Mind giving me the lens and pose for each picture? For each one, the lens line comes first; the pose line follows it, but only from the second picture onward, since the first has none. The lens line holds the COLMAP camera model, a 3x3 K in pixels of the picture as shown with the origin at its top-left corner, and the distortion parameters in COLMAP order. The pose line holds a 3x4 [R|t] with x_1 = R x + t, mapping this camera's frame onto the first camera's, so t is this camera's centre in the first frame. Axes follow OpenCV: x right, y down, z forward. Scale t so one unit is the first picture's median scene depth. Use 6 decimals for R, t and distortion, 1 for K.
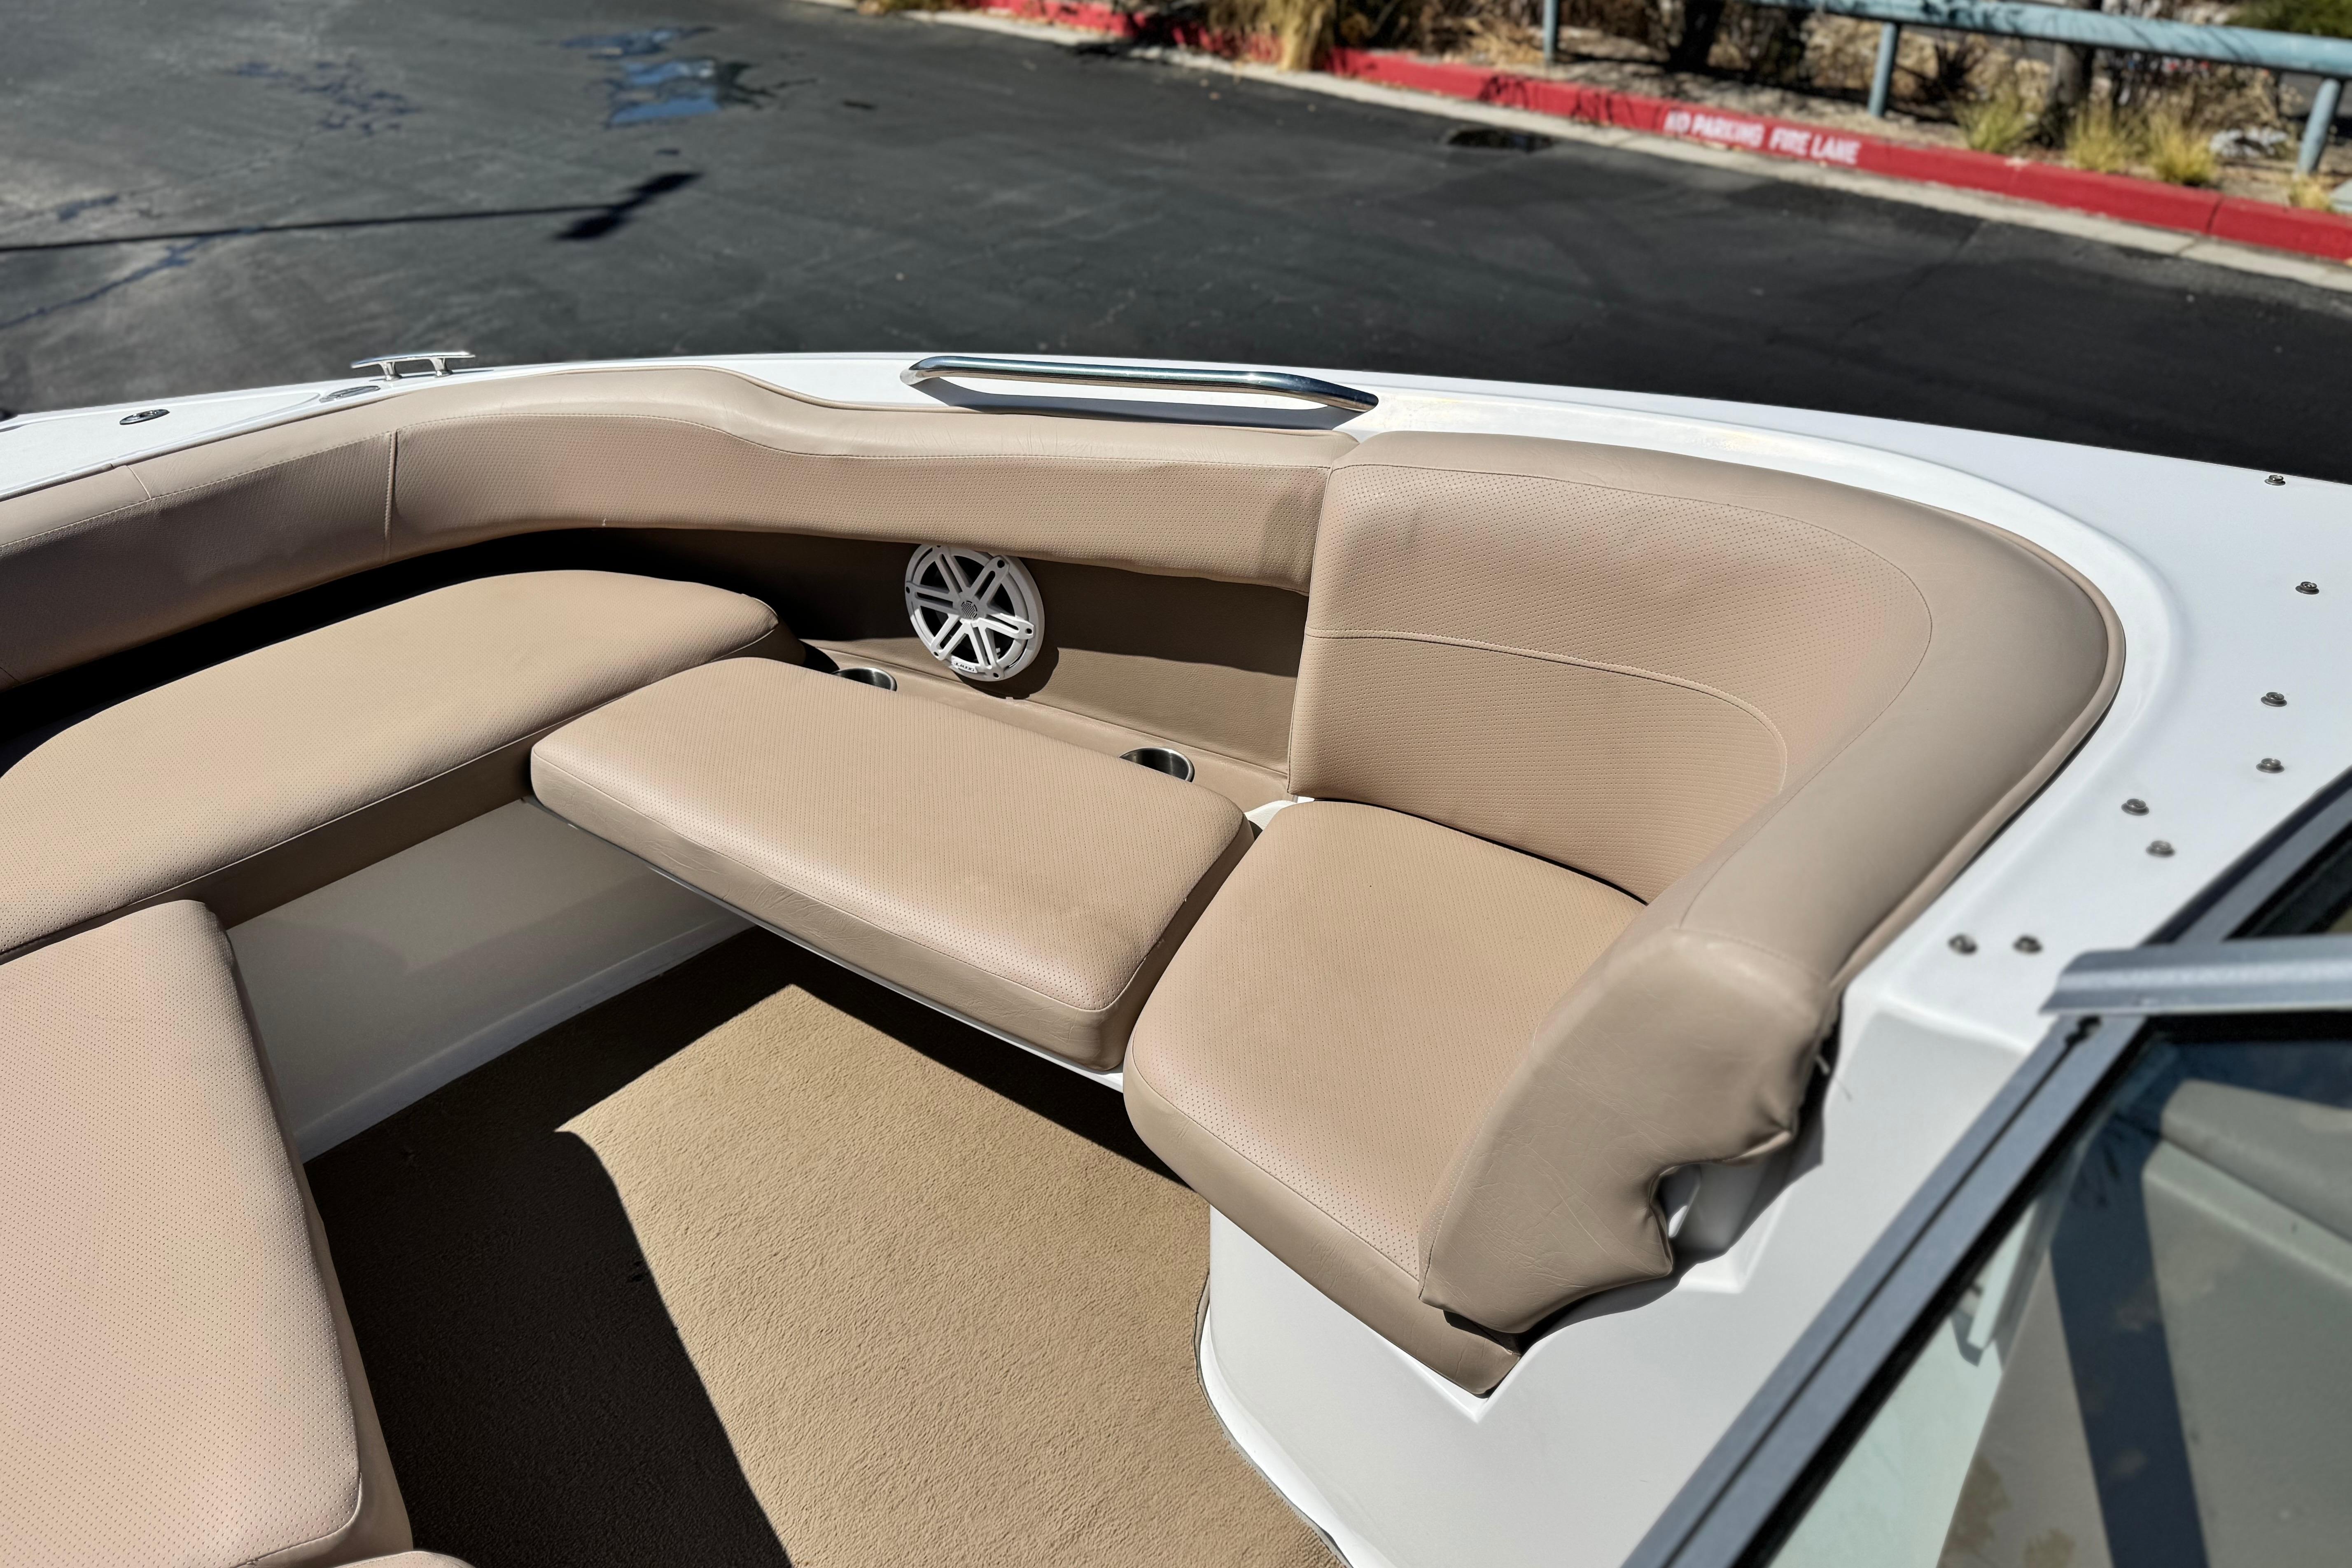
lens RADIAL K [[1659.1, 0, 1205.6], [0, 1659.1, 779.4], [0, 0, 1]] dist [0.091969, -0.140183]
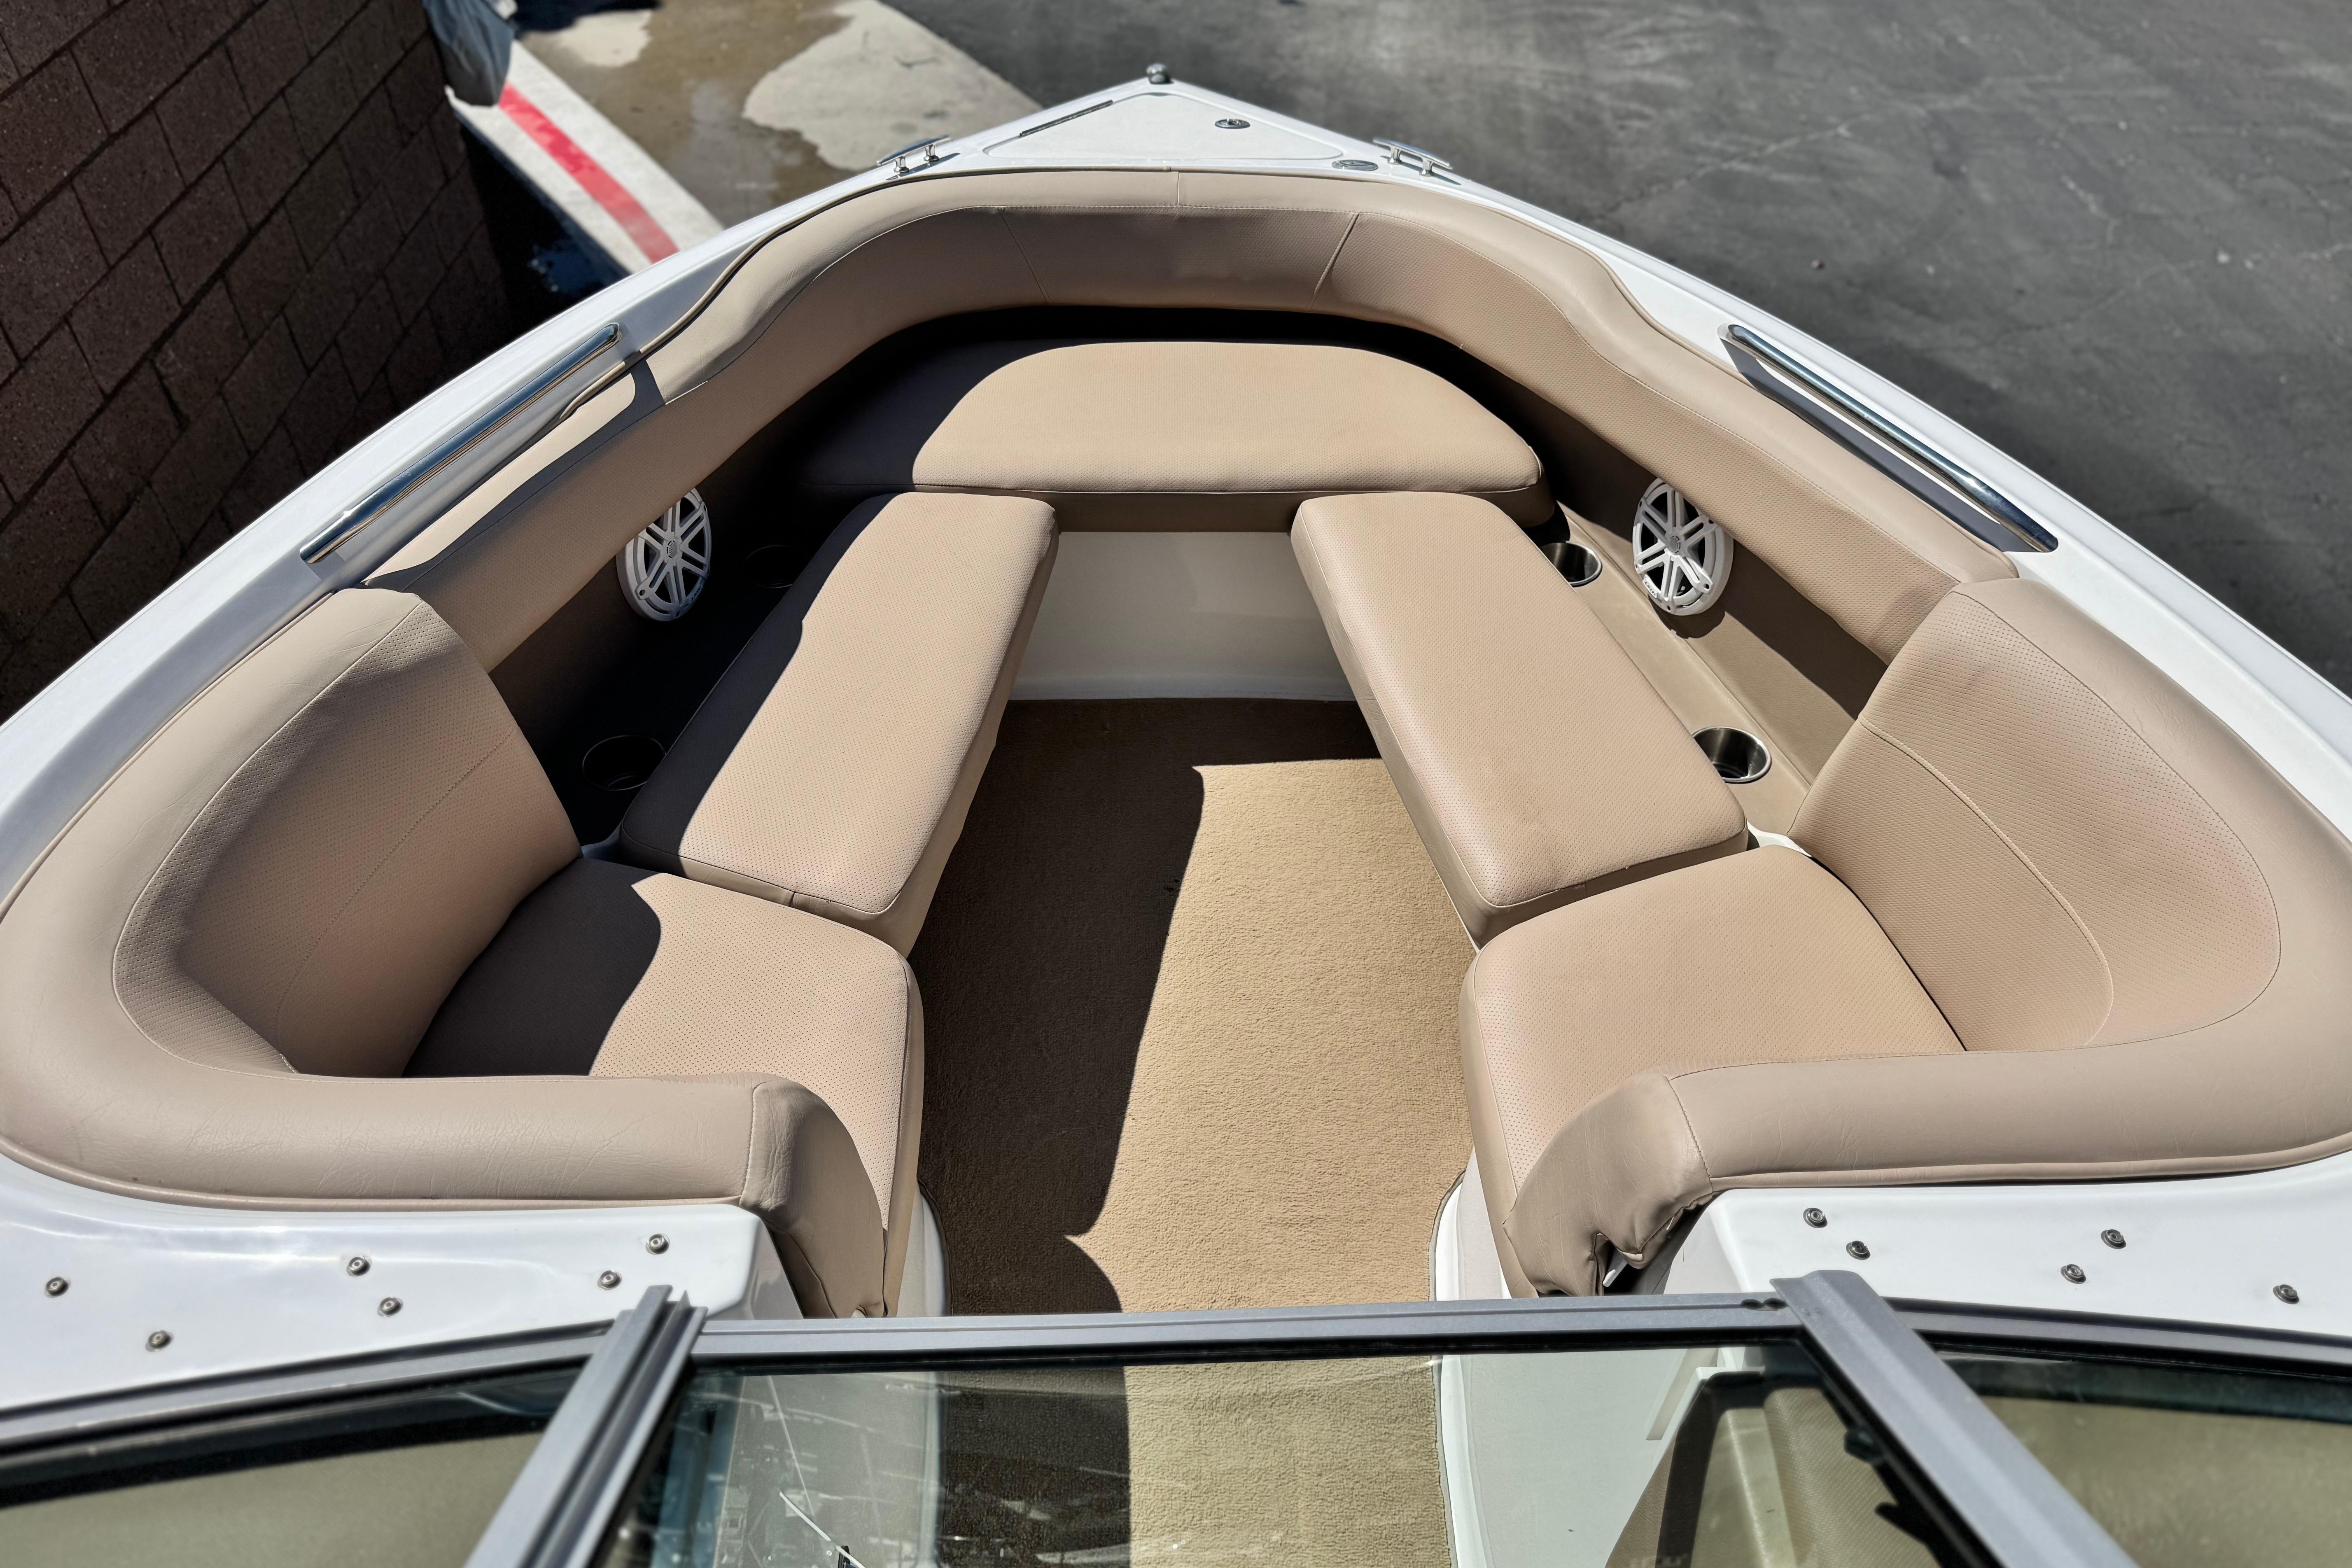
lens RADIAL K [[1658.6, 0, 1171.8], [0, 1658.6, 801.0], [0, 0, 1]] dist [0.100146, -0.140074]
pose [[0.722078, 0.509658, -0.467817, 0.243648], [-0.422135, 0.860332, 0.285712, -0.143739], [0.548093, -0.008824, 0.836371, -0.125900]]
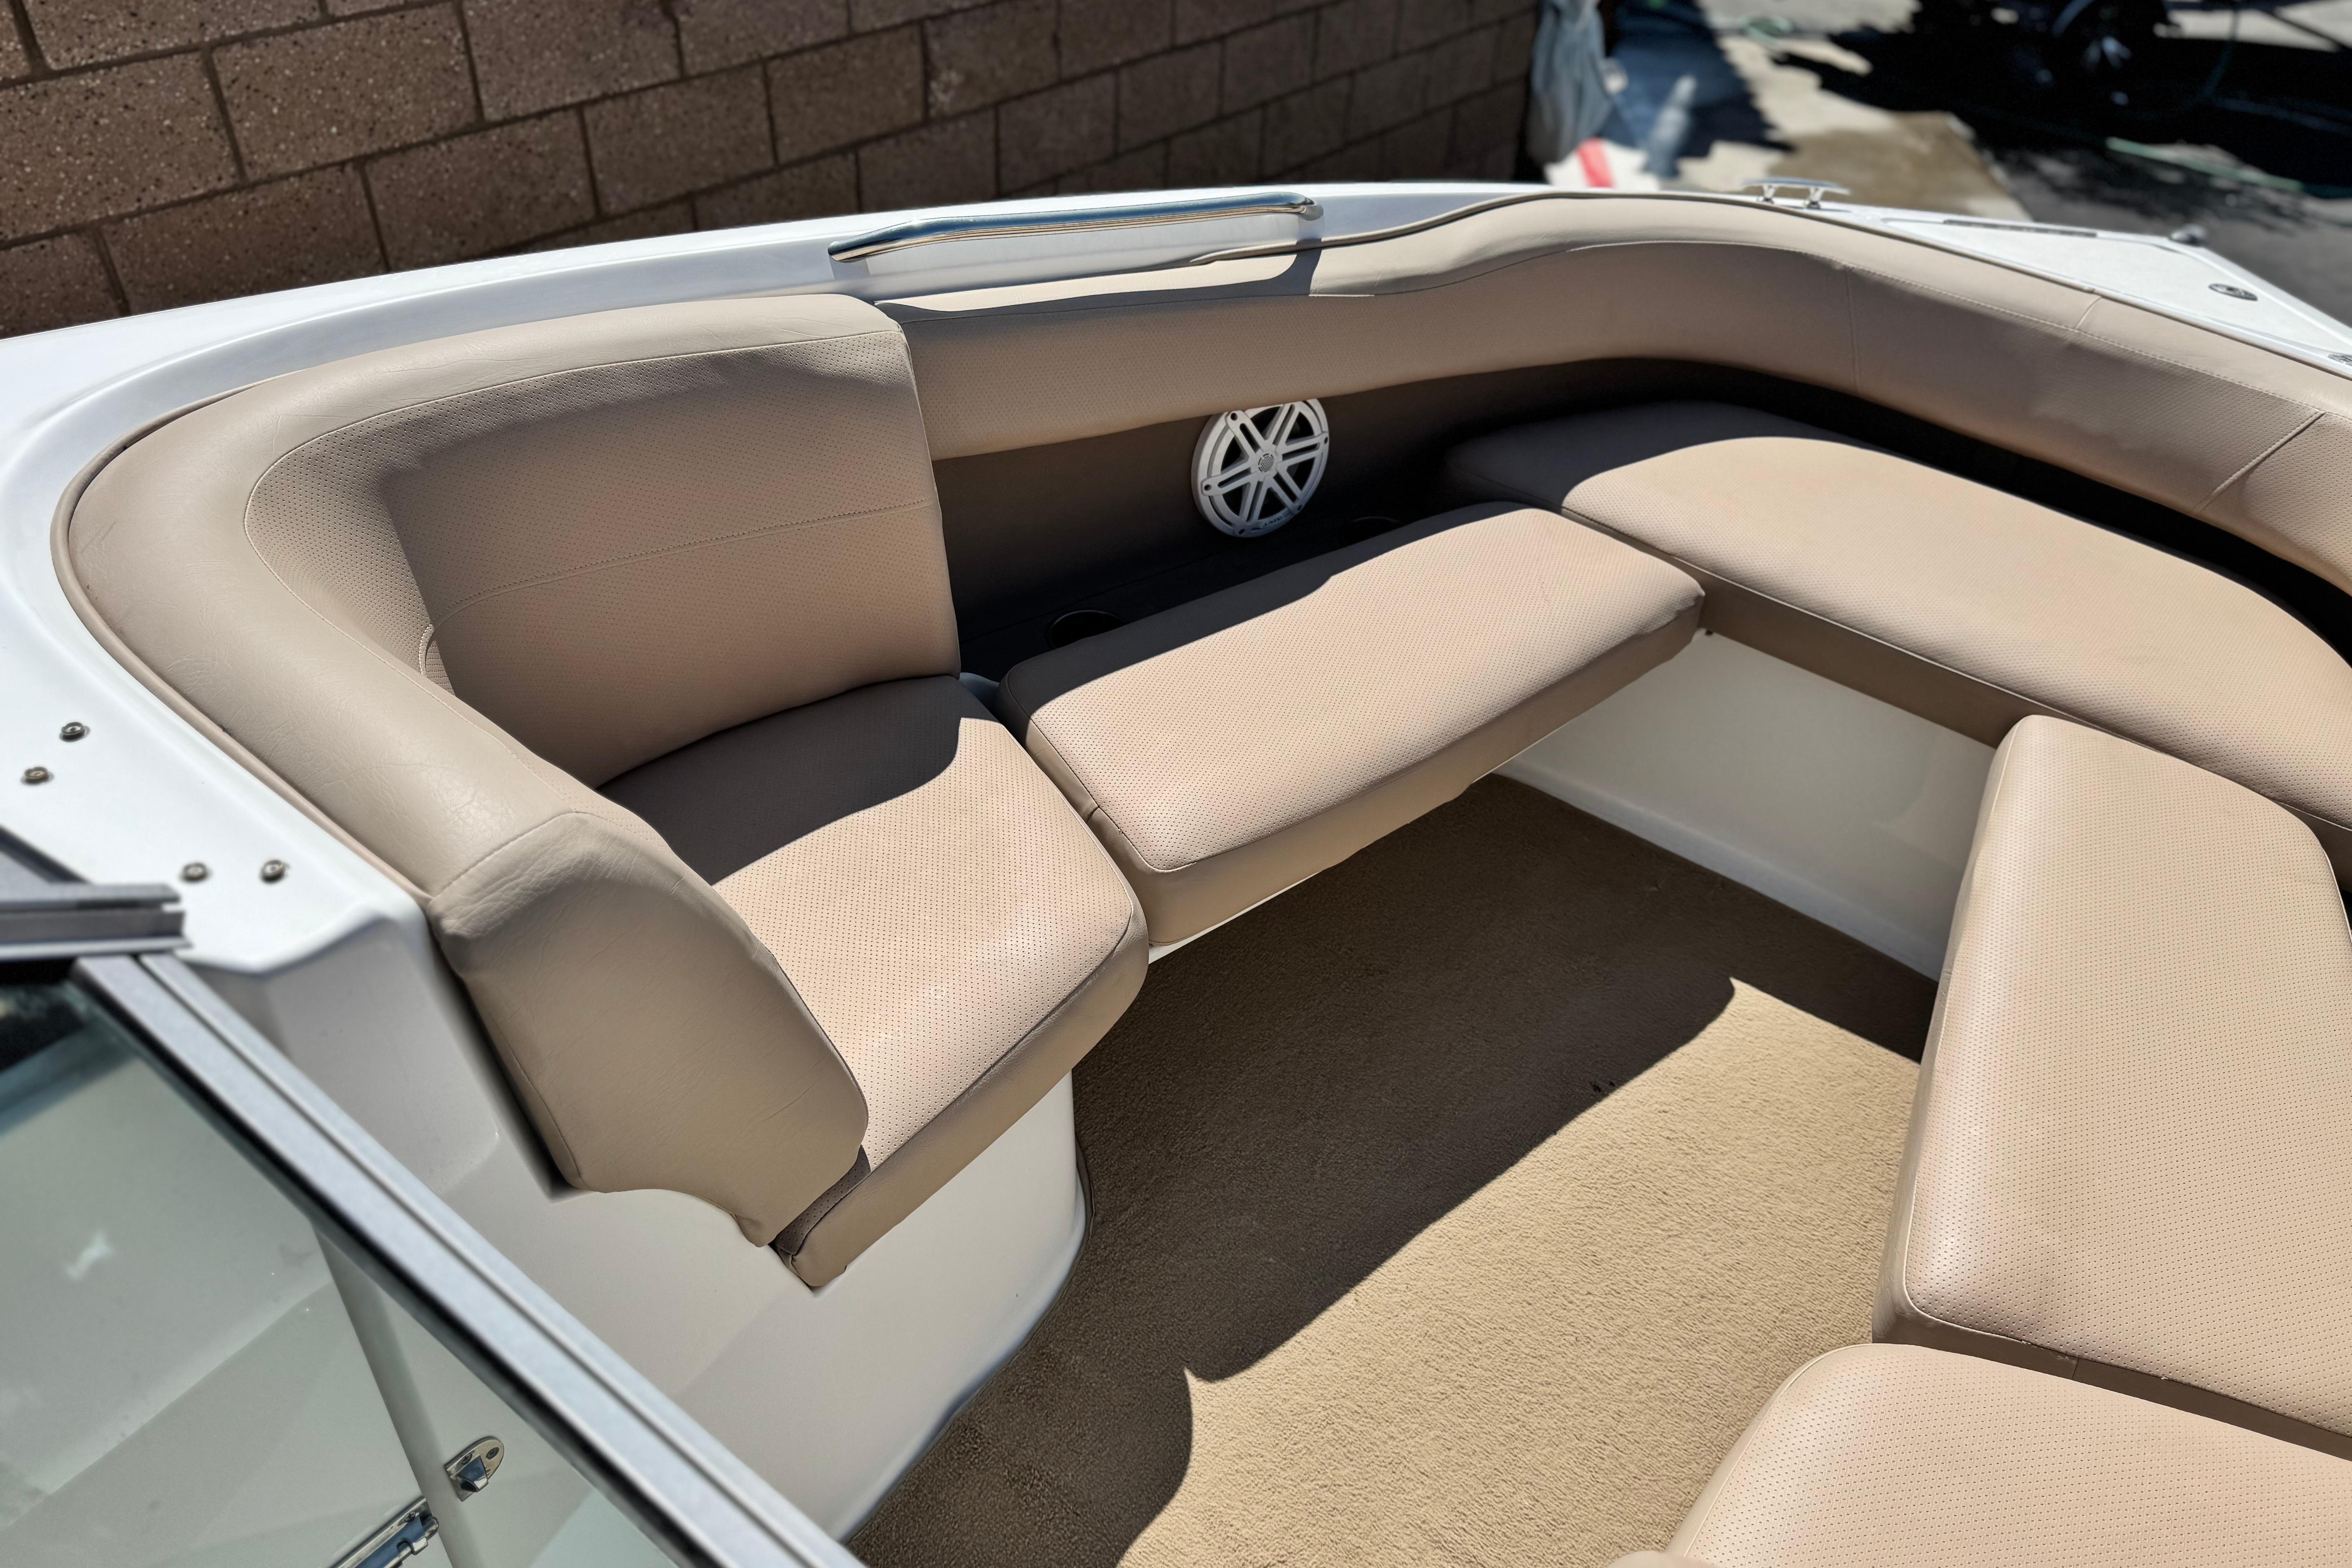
lens RADIAL K [[1679.7, 0, 1185.5], [0, 1679.7, 777.0], [0, 0, 1]] dist [0.059453, -0.075981]
pose [[0.115505, 0.654249, -0.747407, 0.270069], [-0.613370, 0.638827, 0.464411, -0.146820], [0.781304, 0.404795, 0.475084, 0.206368]]
